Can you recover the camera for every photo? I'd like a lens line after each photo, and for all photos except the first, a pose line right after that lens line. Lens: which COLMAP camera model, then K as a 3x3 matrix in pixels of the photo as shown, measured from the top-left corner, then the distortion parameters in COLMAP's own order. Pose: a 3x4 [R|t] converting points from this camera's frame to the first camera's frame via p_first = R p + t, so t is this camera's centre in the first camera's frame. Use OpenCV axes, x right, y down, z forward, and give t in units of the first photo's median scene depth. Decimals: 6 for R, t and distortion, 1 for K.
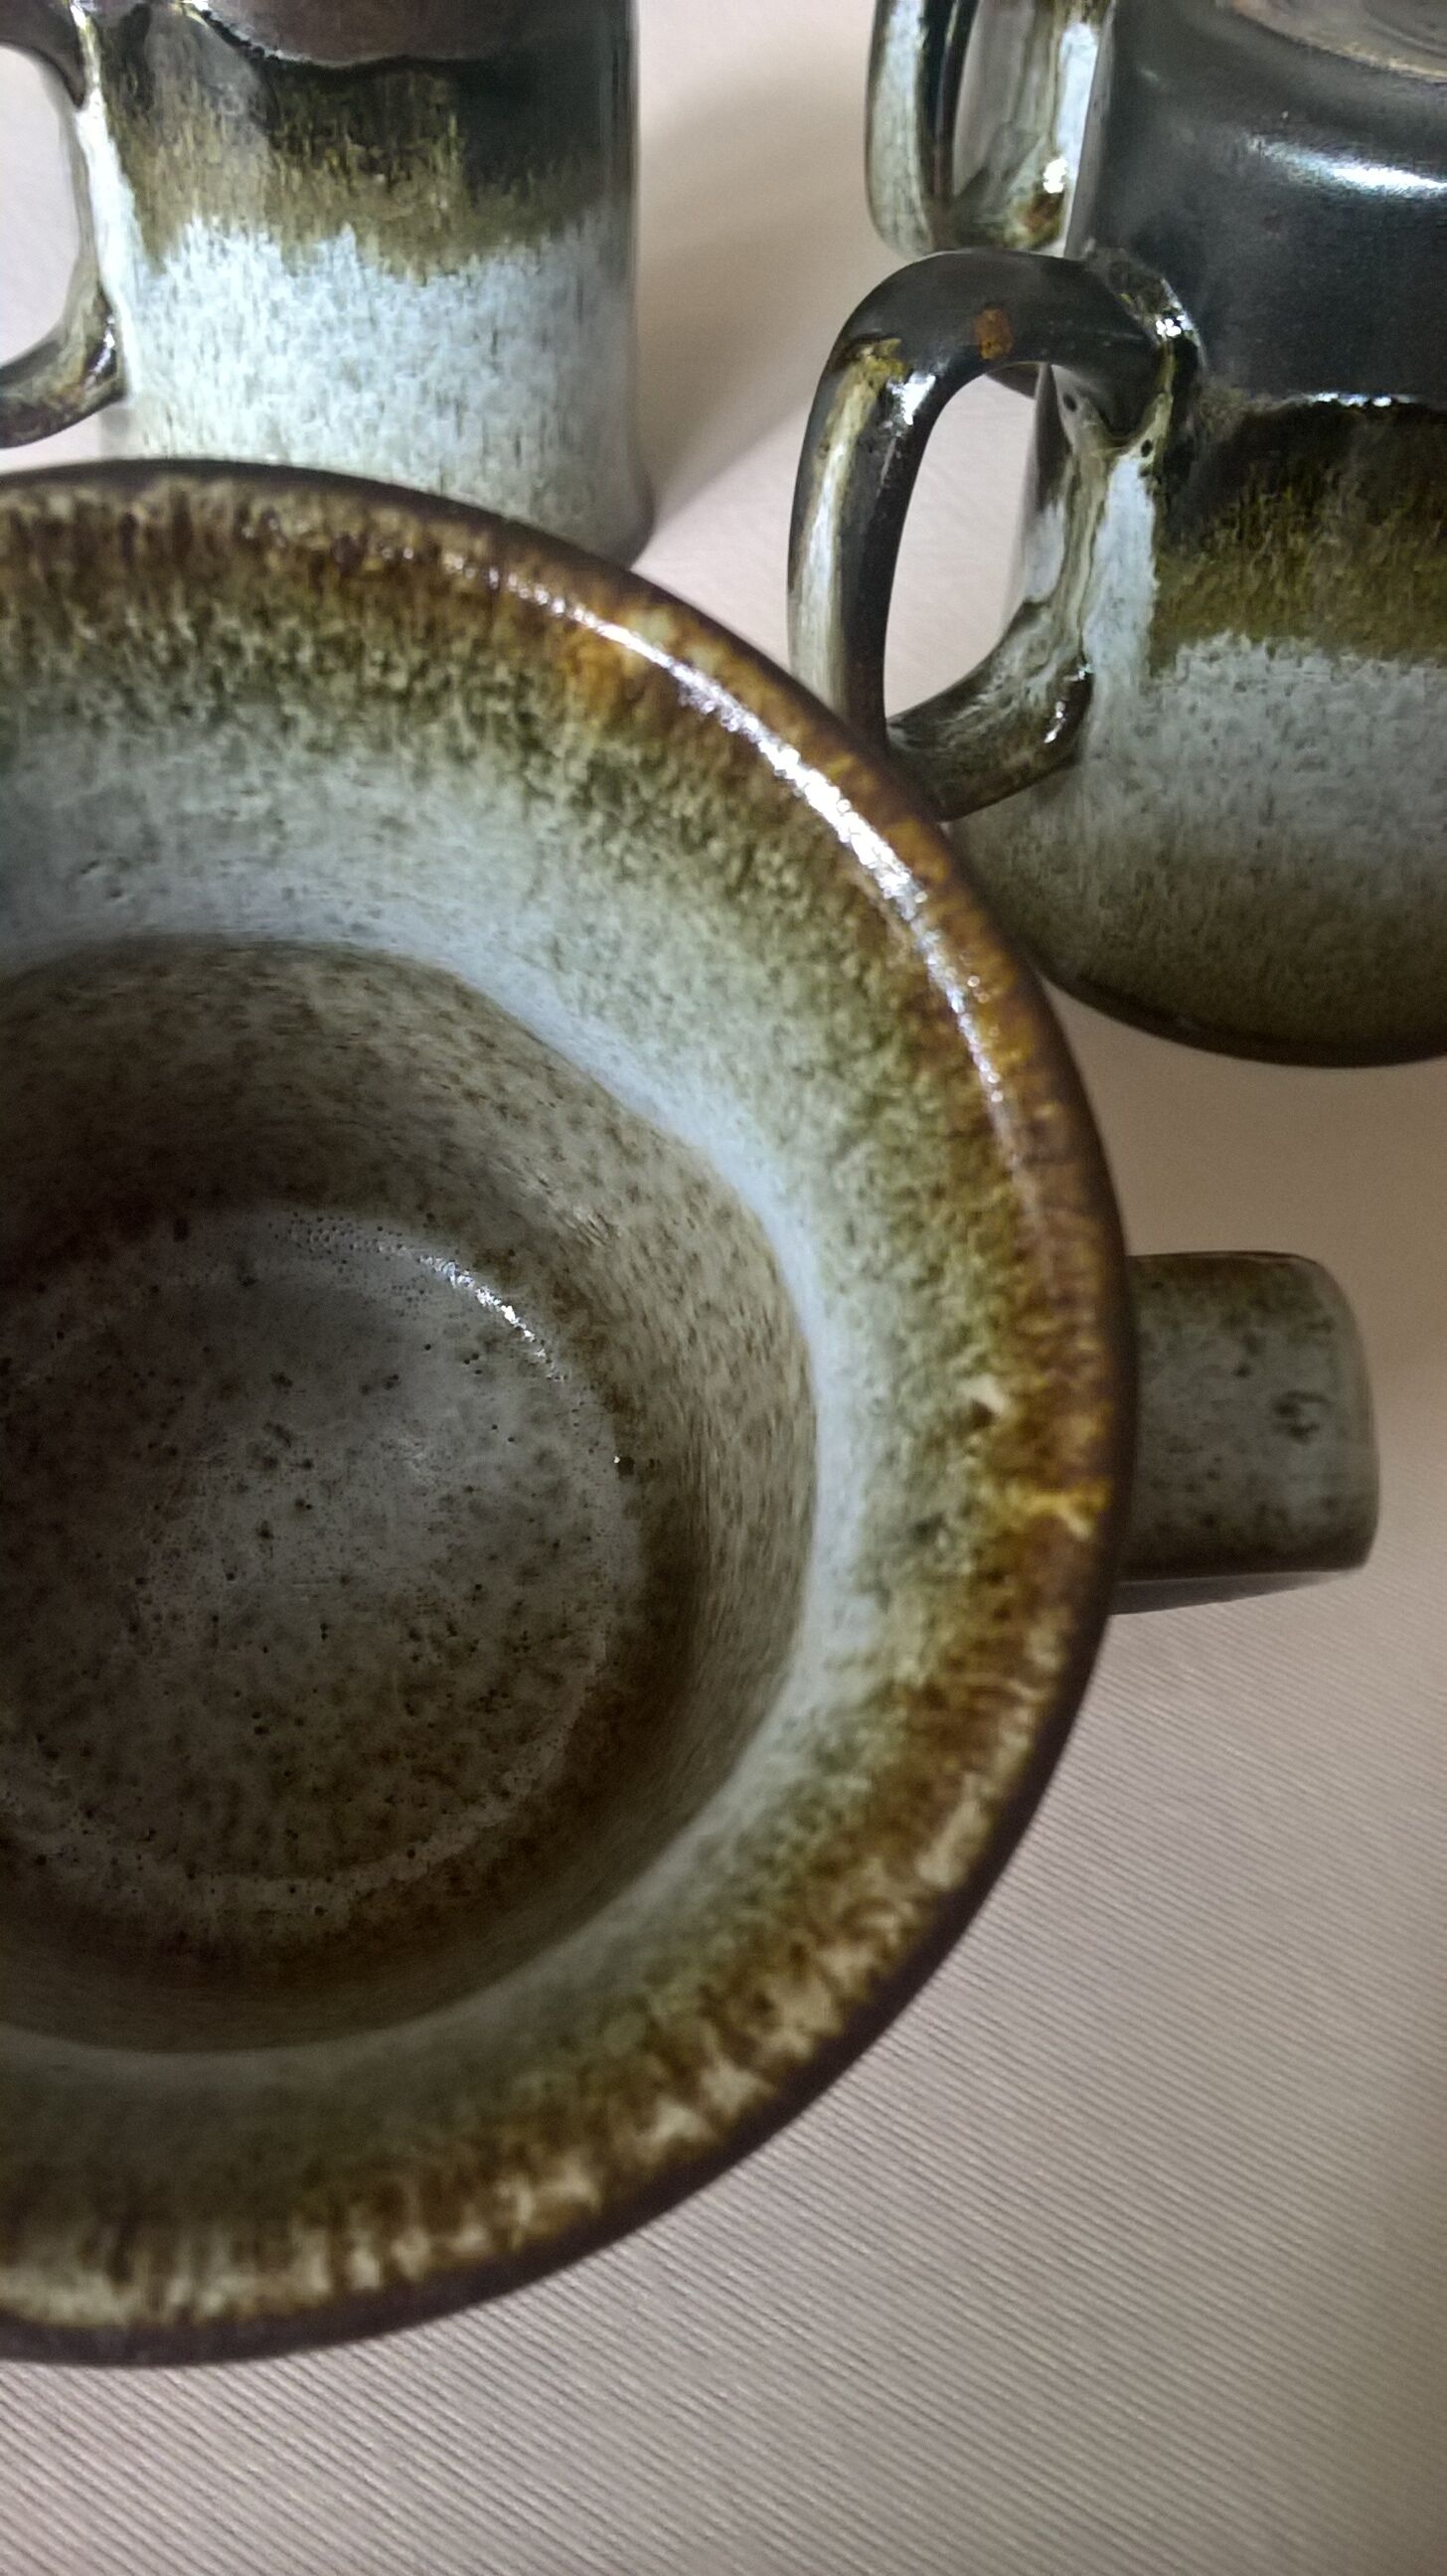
lens RADIAL K [[2279.6, 0, 723.5], [0, 2279.6, 1288.0], [0, 0, 1]] dist [0.067978, -0.264648]
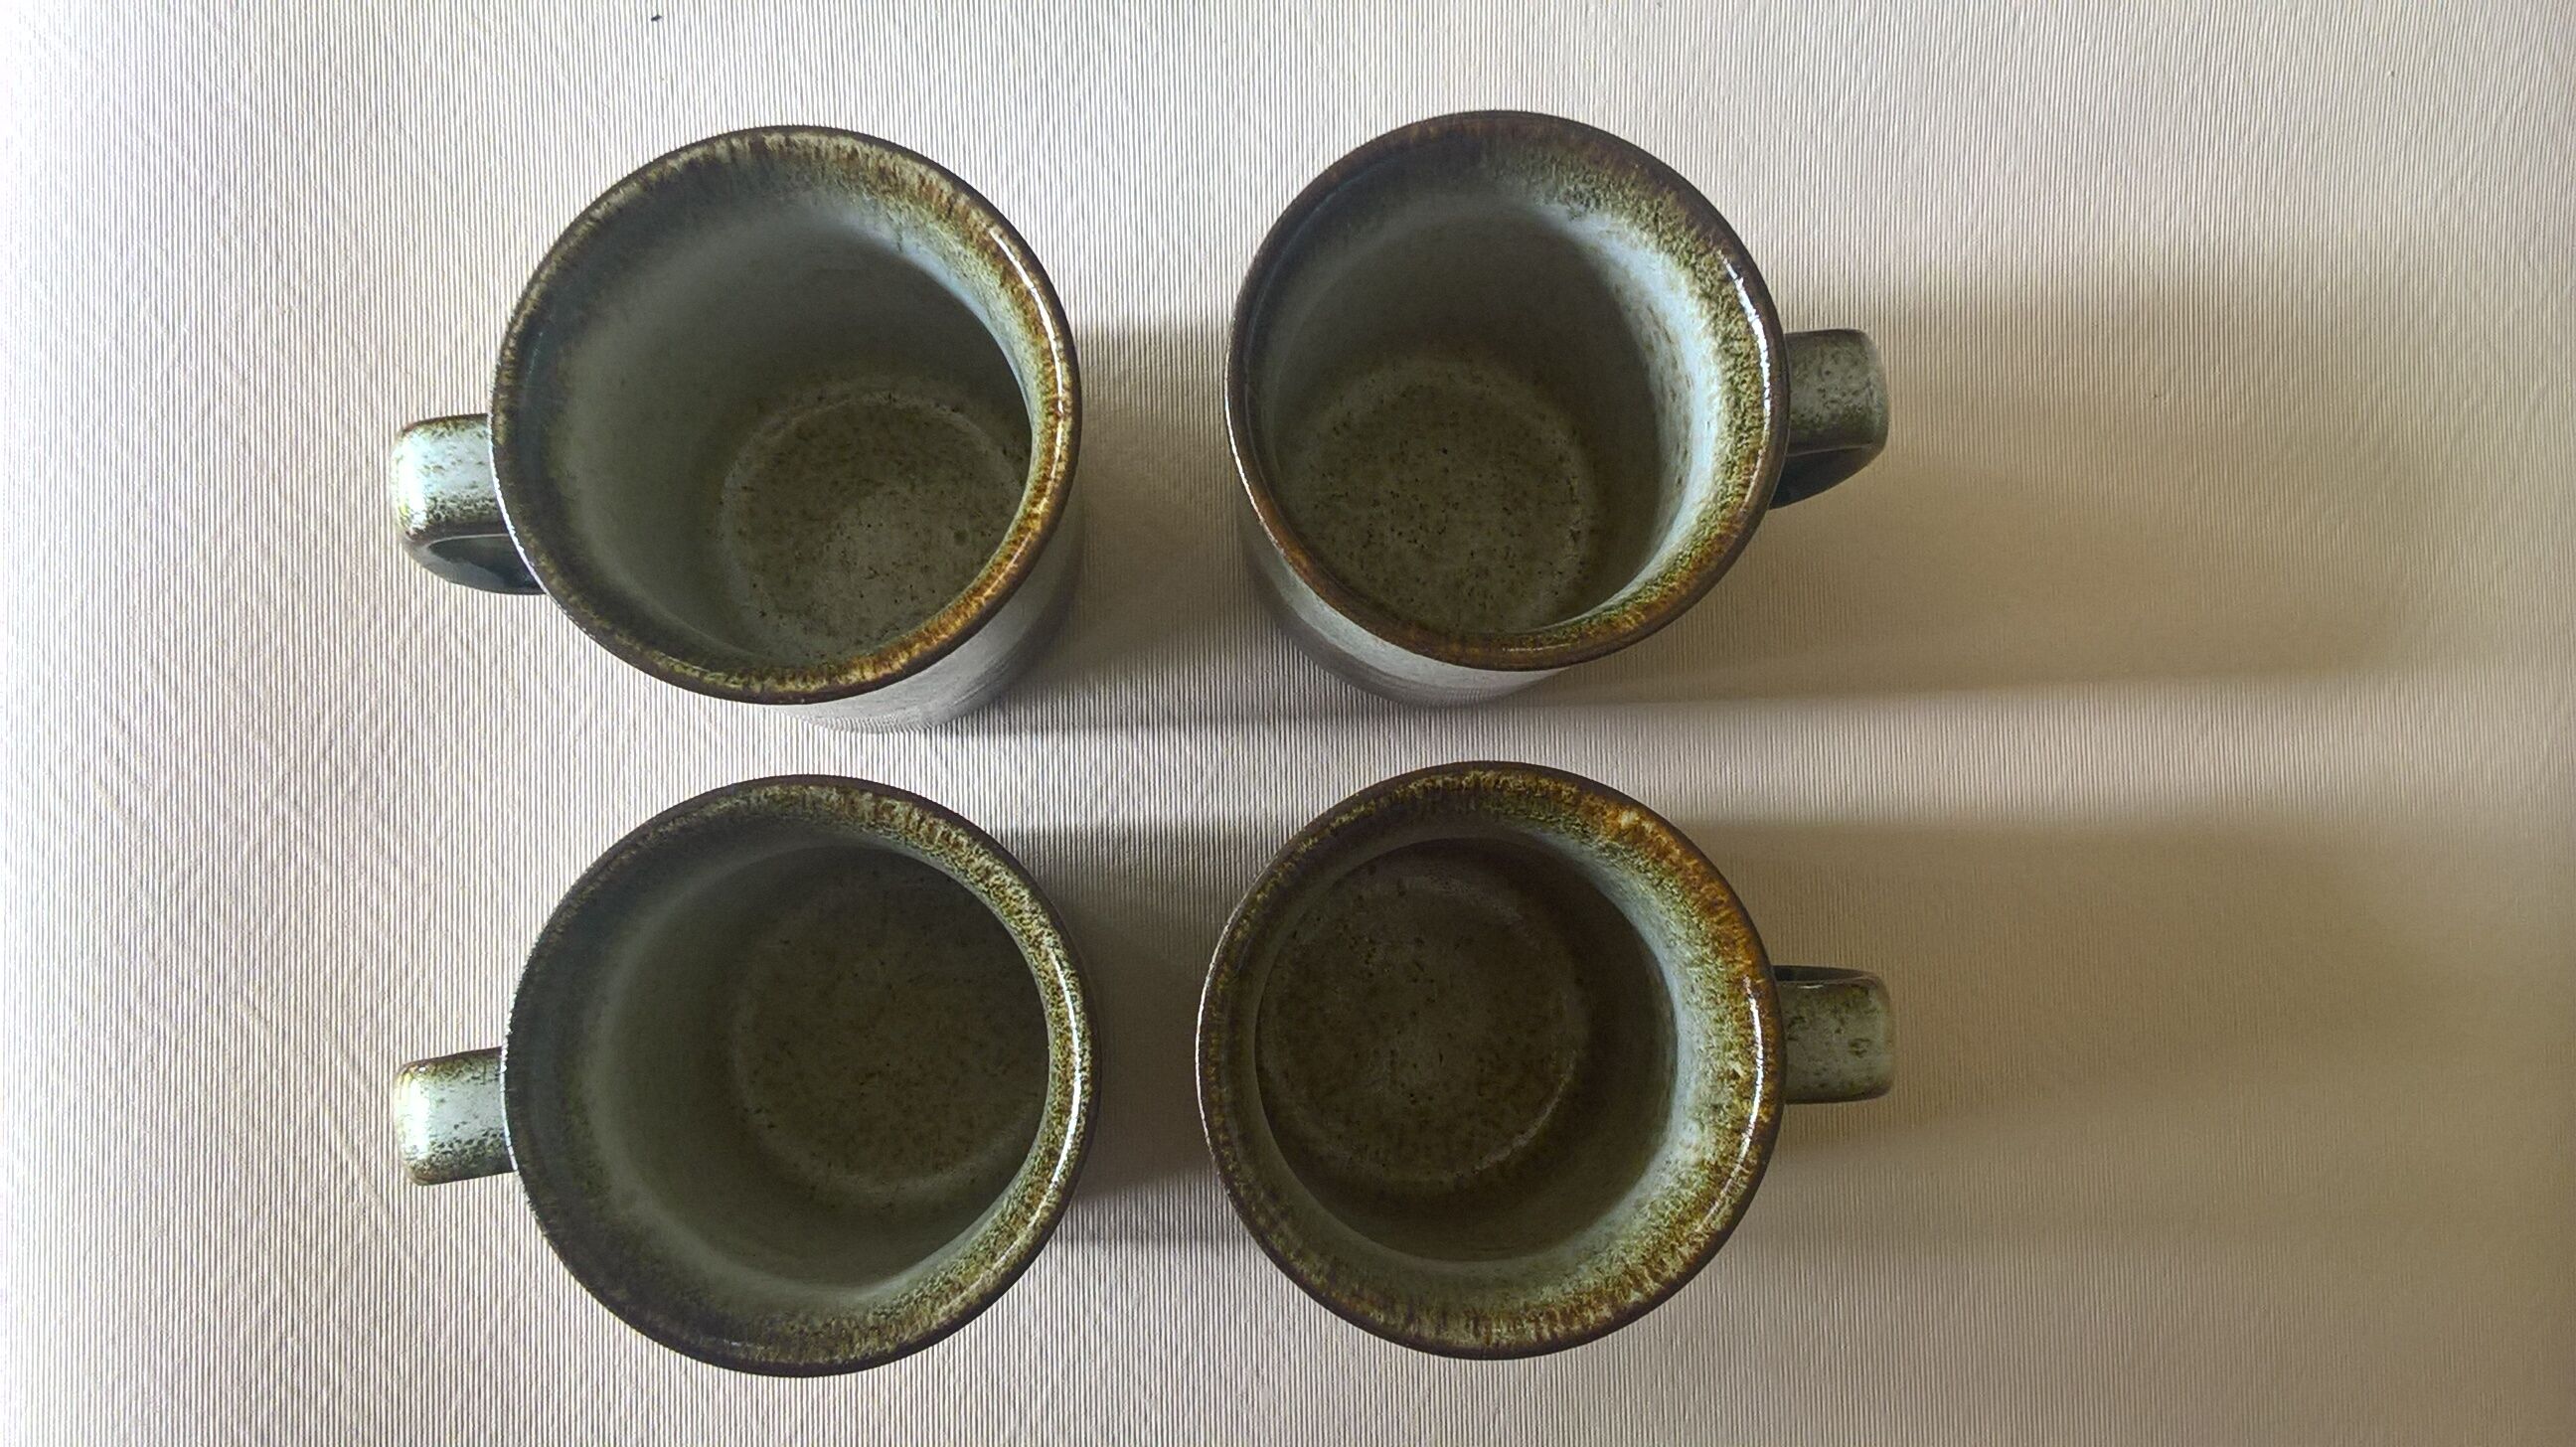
lens RADIAL K [[2279.6, 0, 1326.5], [0, 2279.6, 733.6], [0, 0, 1]] dist [0.067978, -0.264648]
pose [[0.995740, 0.015326, -0.090928, -0.158064], [-0.002574, 0.990326, 0.138734, -0.808213], [0.092175, -0.137908, 0.986147, -1.971318]]
